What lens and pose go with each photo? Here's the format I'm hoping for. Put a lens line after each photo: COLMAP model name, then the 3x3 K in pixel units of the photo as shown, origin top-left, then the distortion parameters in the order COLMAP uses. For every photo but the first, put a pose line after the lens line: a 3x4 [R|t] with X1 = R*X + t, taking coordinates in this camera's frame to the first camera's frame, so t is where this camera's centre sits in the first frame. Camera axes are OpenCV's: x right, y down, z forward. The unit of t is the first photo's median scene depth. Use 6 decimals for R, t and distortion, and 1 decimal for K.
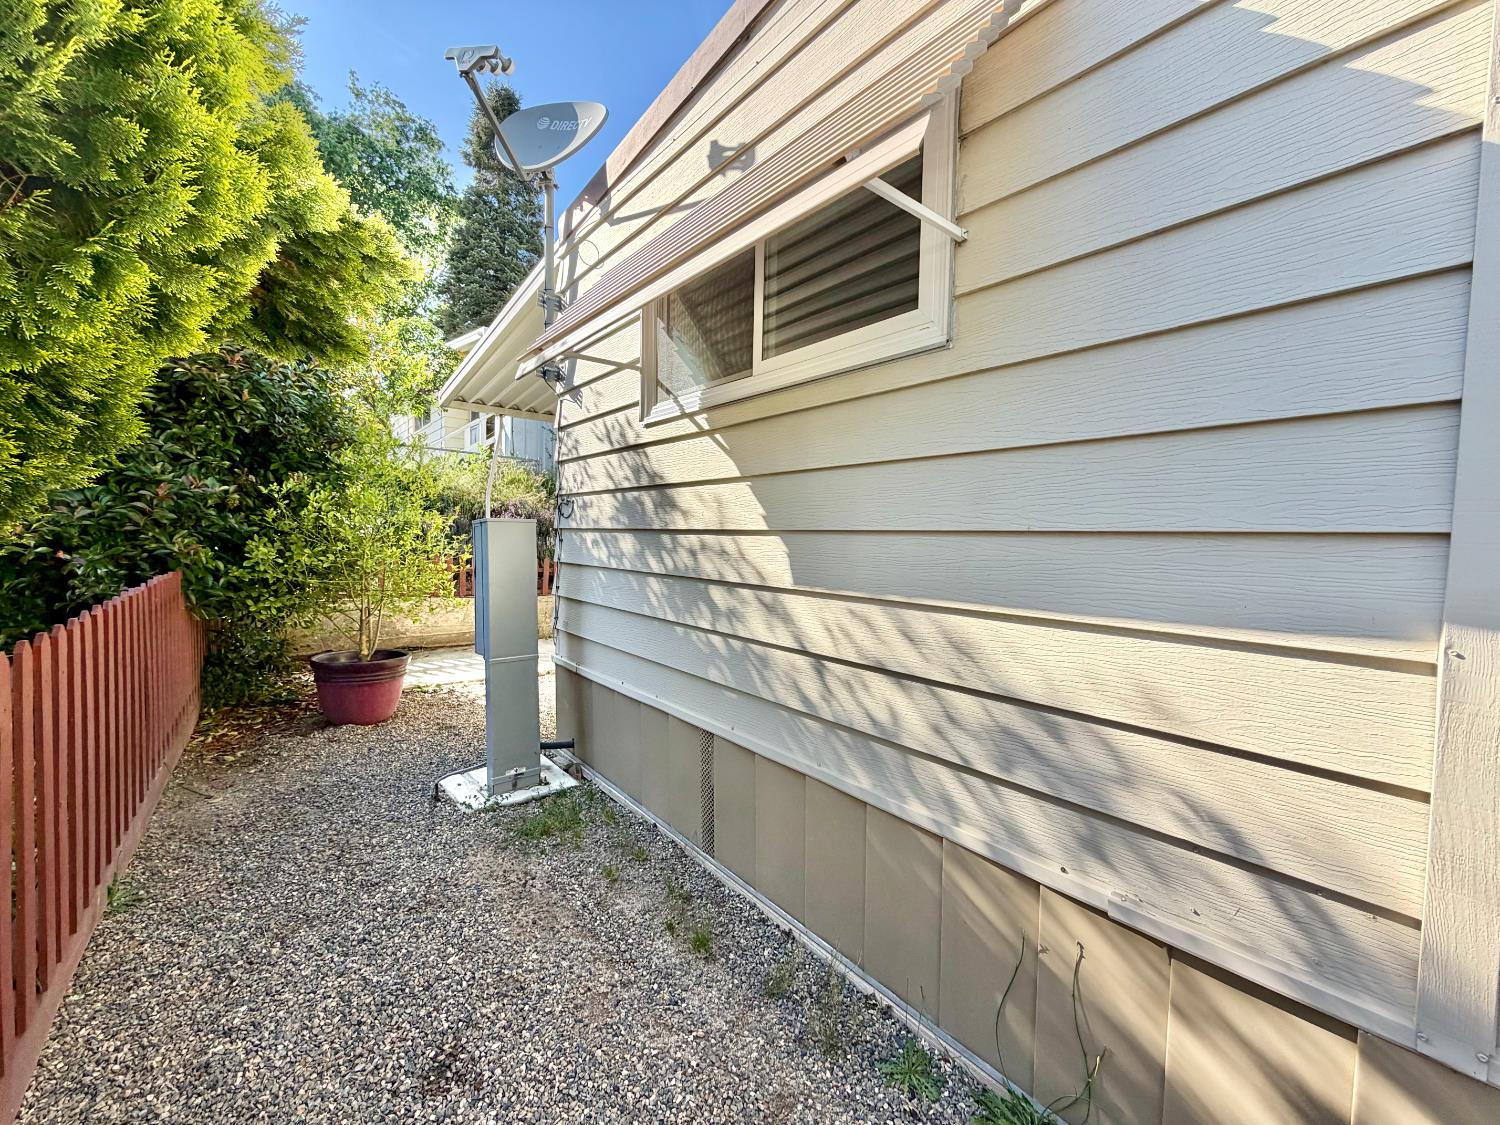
lens RADIAL K [[598.2, 0, 750.0], [0, 598.2, 562.5], [0, 0, 1]] dist [-0.000123, -0.000005]
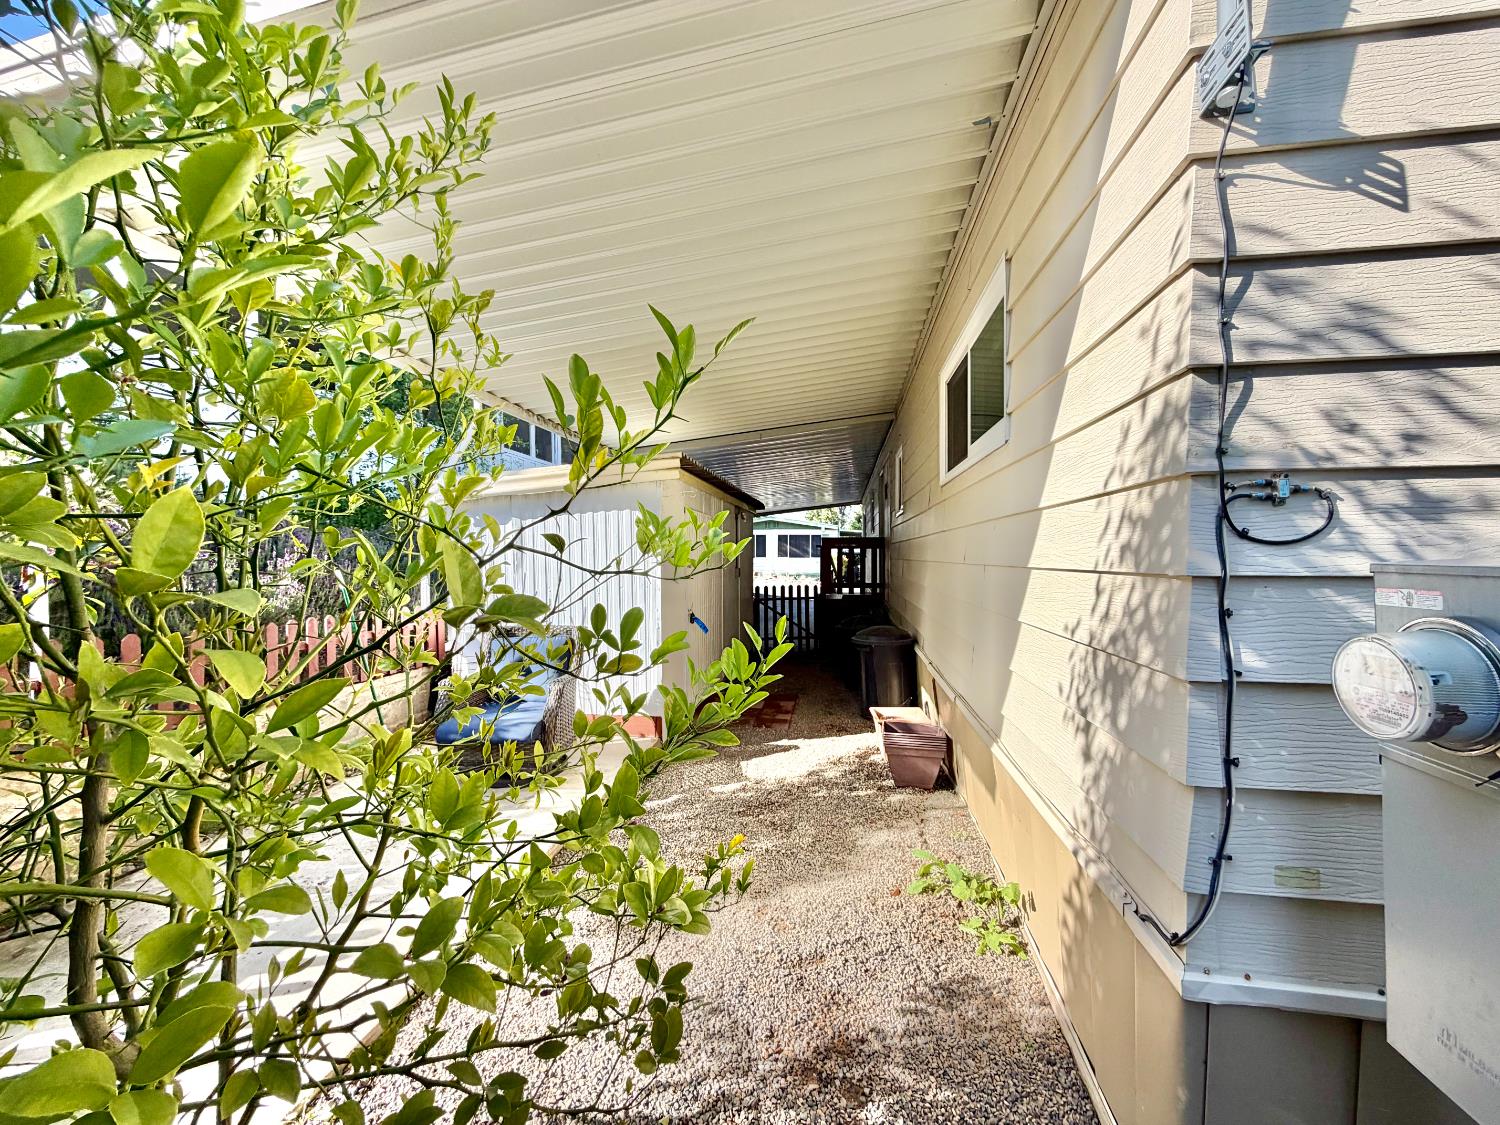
lens RADIAL K [[609.2, 0, 742.9], [0, 609.2, 567.8], [0, 0, 1]] dist [-0.000513, -0.000148]
pose [[0.749613, 0.002083, 0.661873, -0.750653], [0.035279, 0.998448, -0.043098, -0.057981], [-0.660935, 0.055657, 0.748376, 0.964735]]
